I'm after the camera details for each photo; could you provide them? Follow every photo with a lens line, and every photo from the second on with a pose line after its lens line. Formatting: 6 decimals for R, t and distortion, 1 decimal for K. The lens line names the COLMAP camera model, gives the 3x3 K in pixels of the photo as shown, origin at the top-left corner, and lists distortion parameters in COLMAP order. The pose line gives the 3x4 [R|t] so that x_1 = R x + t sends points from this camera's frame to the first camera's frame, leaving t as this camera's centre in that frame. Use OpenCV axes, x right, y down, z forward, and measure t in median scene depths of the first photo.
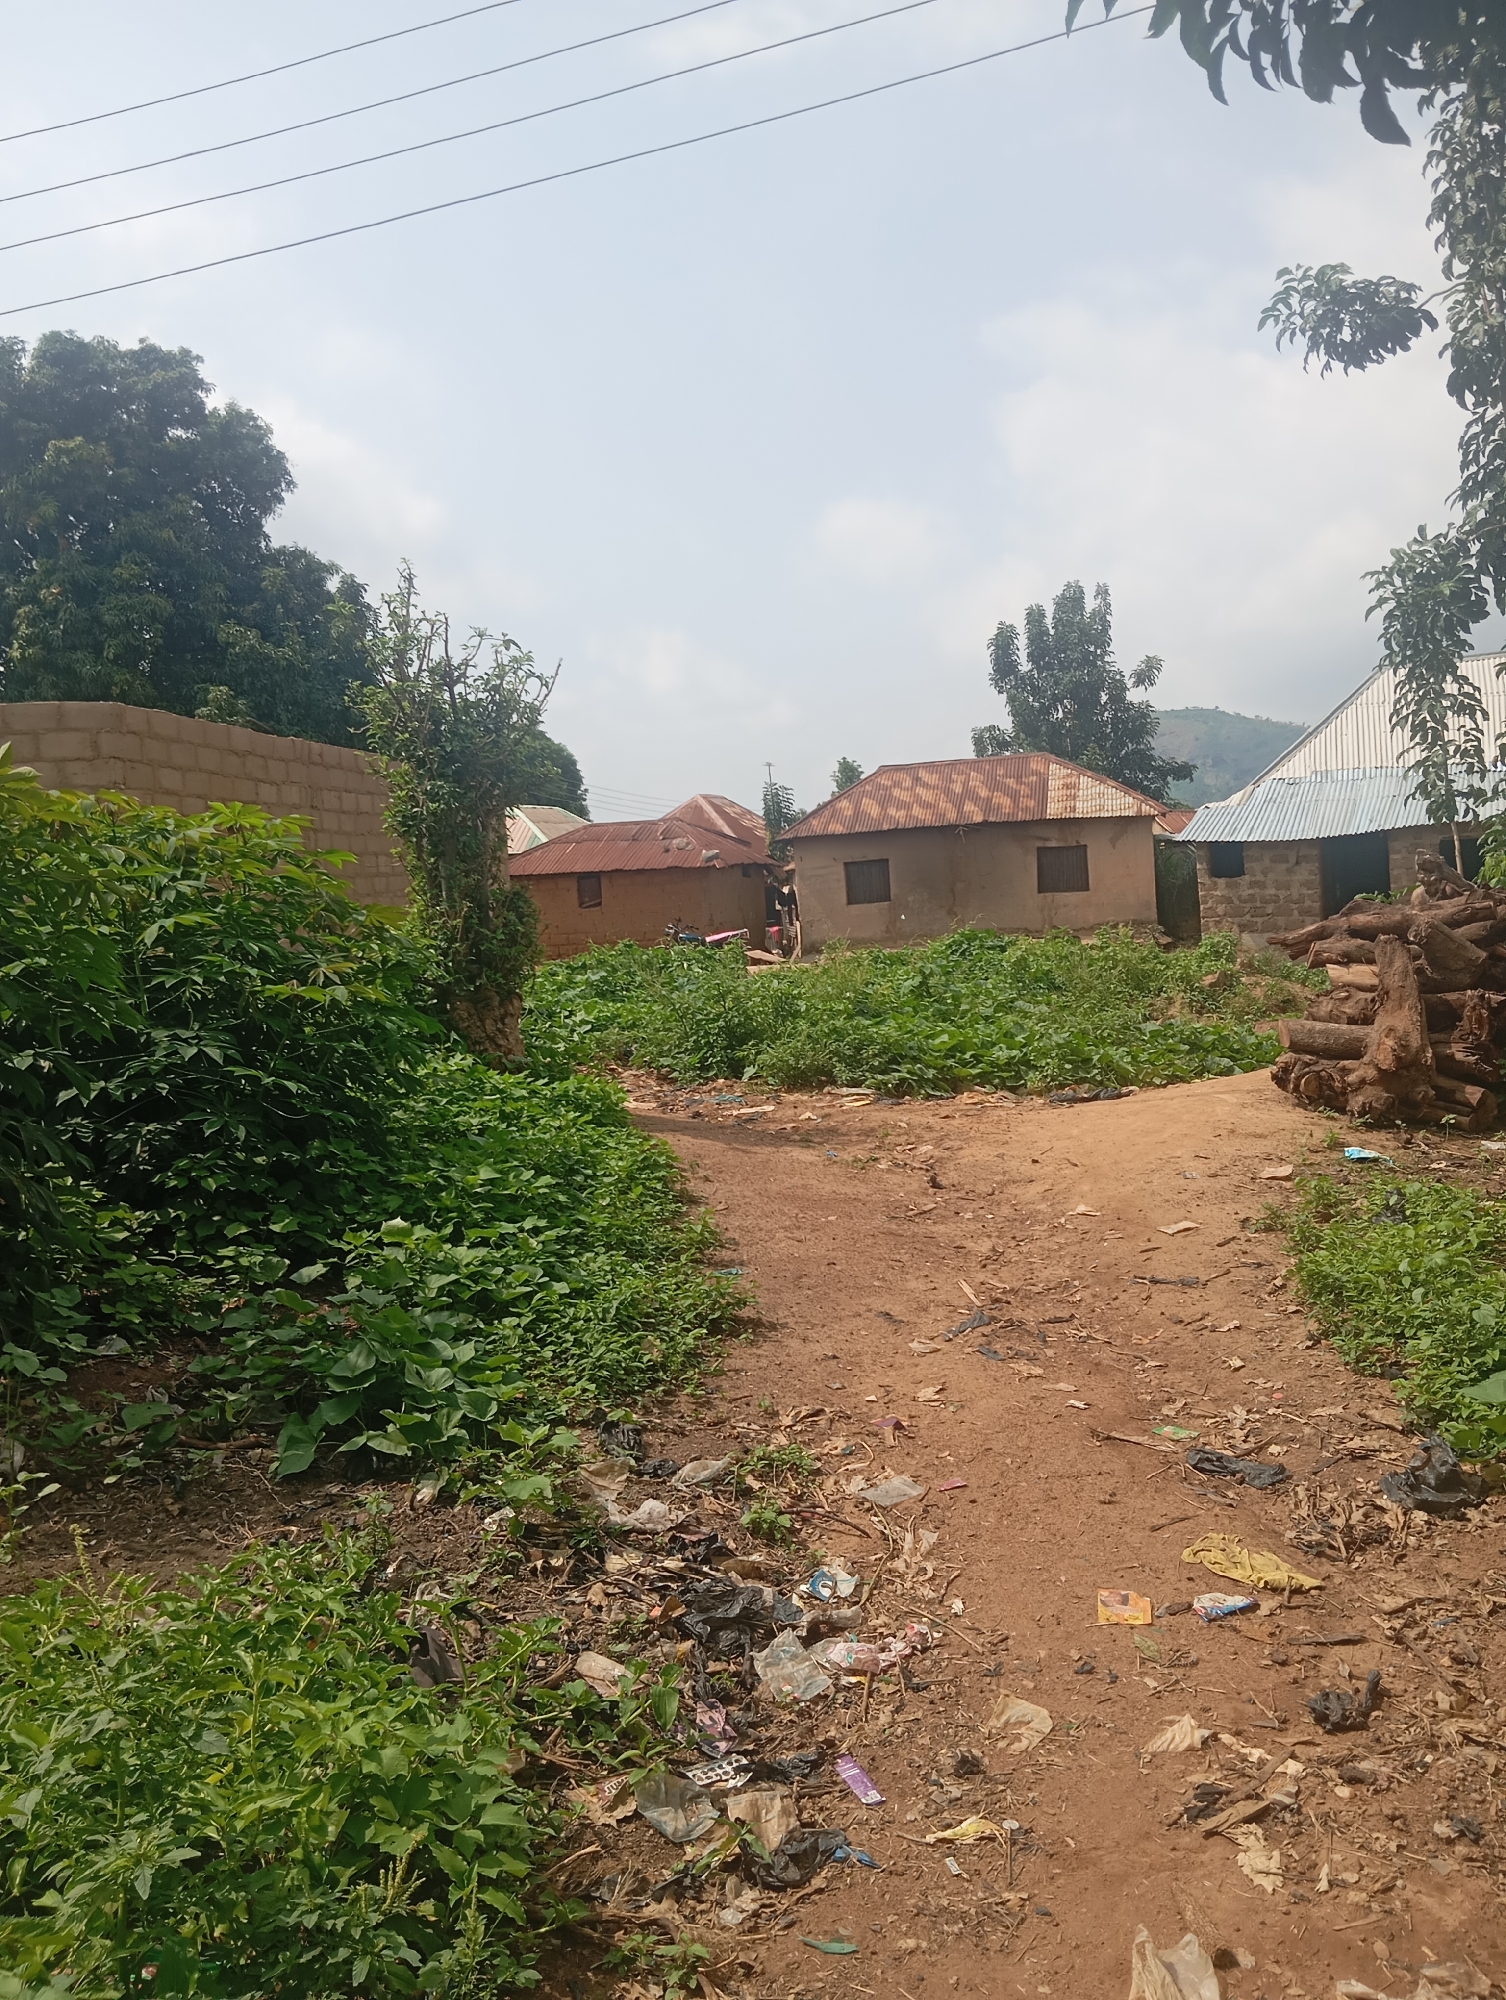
lens RADIAL K [[1625.9, 0, 770.1], [0, 1625.9, 995.1], [0, 0, 1]] dist [0.076333, -0.159897]
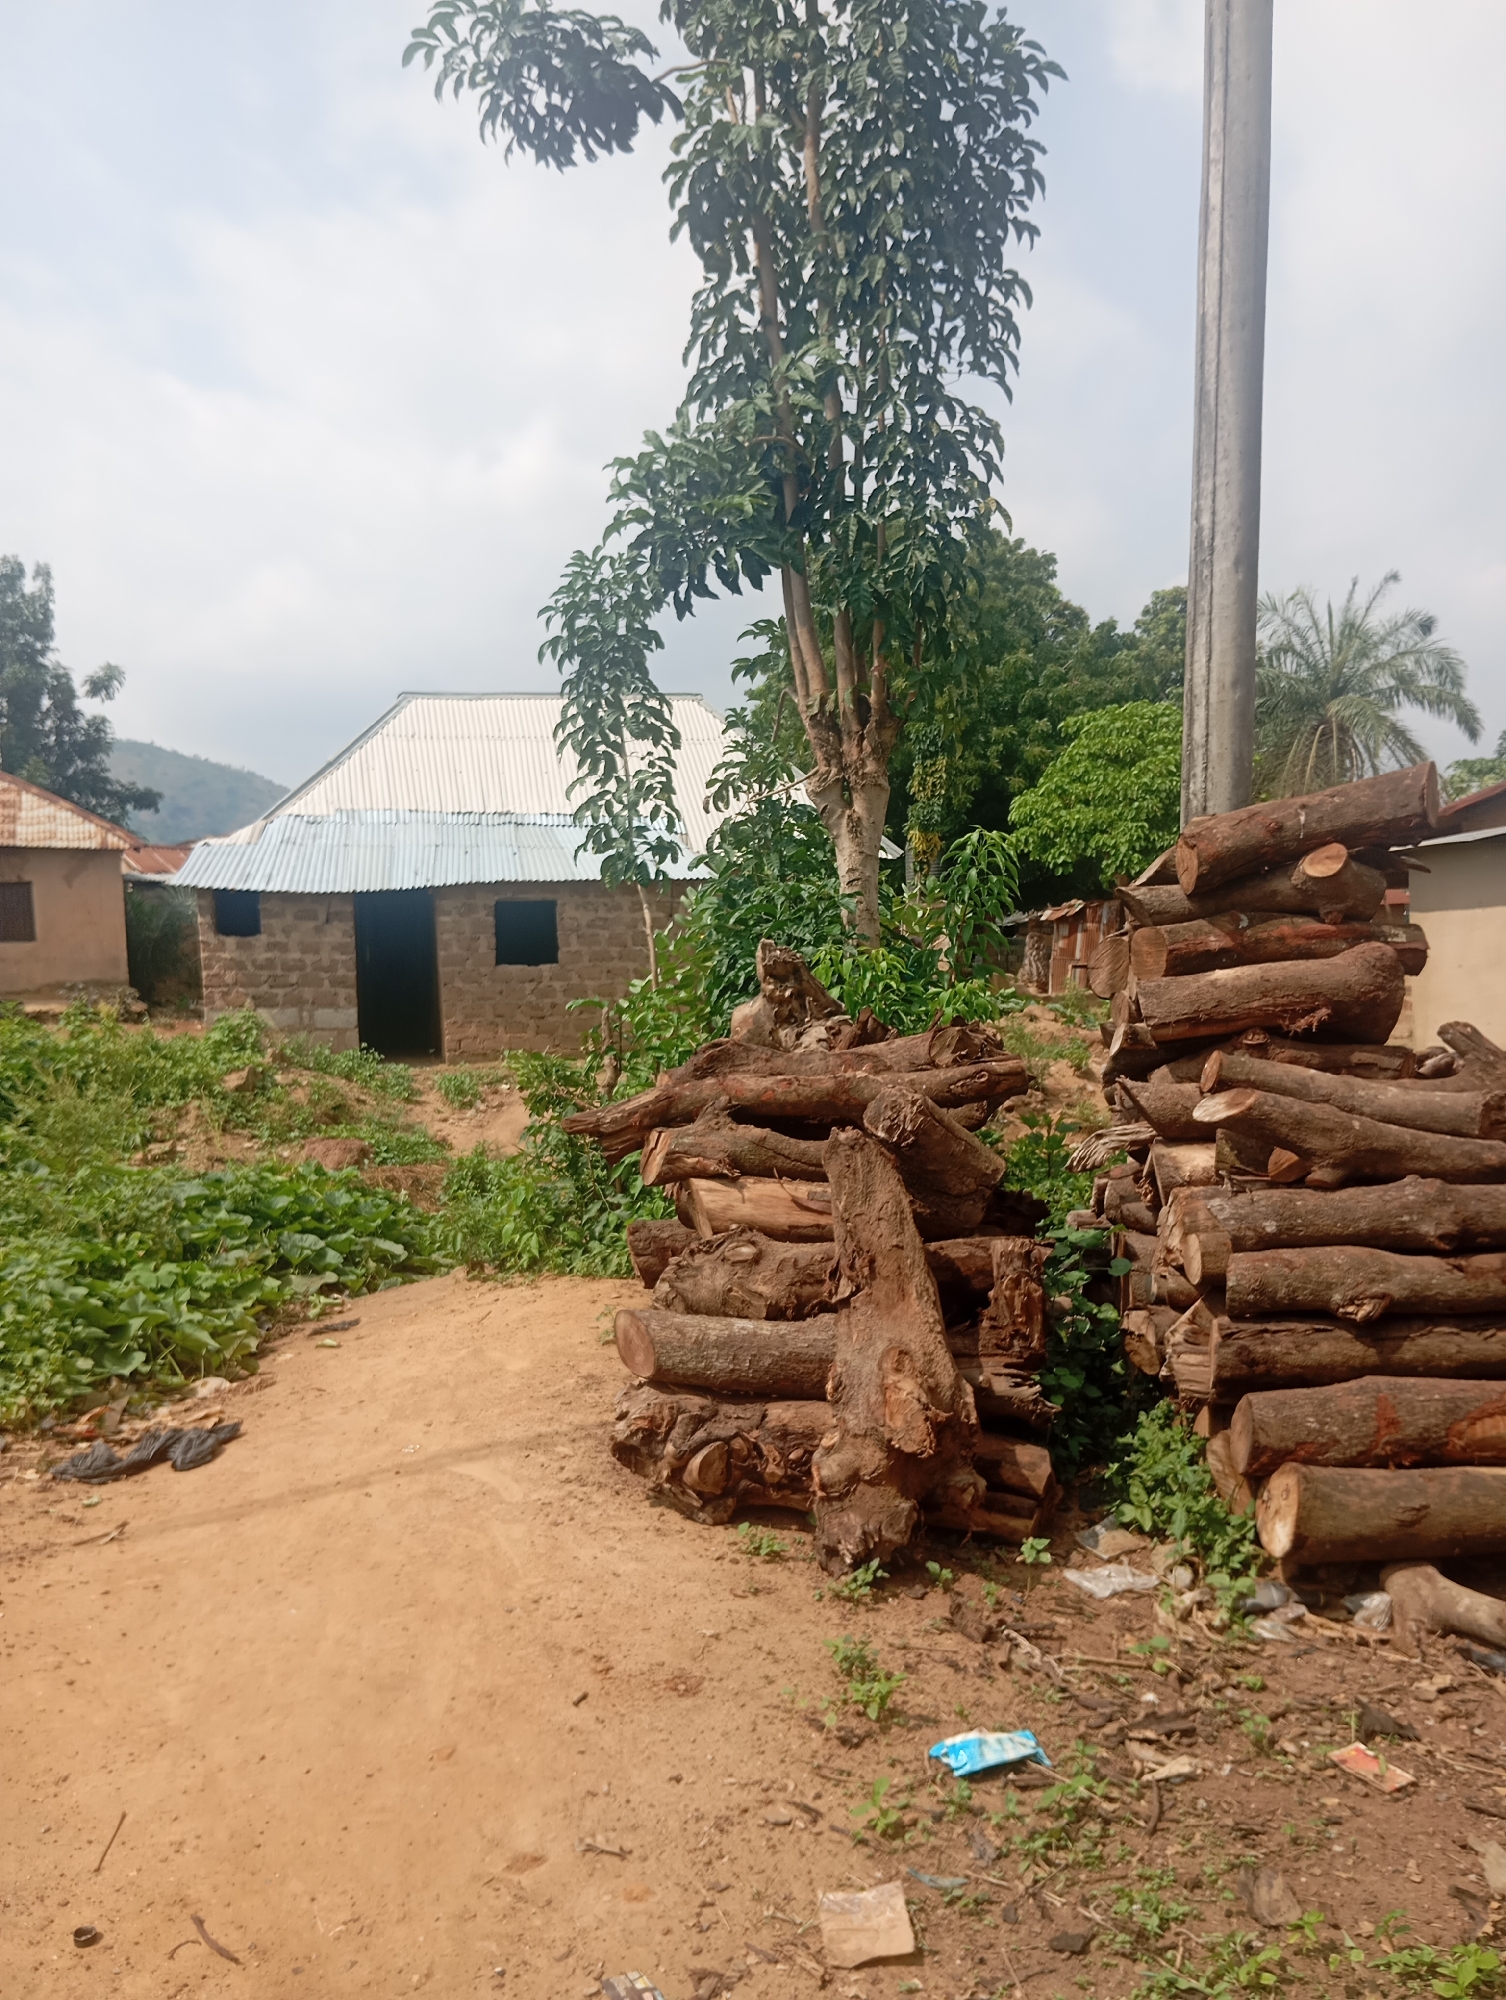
lens RADIAL K [[1625.9, 0, 770.1], [0, 1625.9, 995.1], [0, 0, 1]] dist [0.076333, -0.159897]
pose [[0.809018, 0.008417, 0.587723, 0.050385], [0.007199, 0.999681, -0.024226, -0.041279], [-0.587739, 0.023830, 0.808699, 0.399974]]
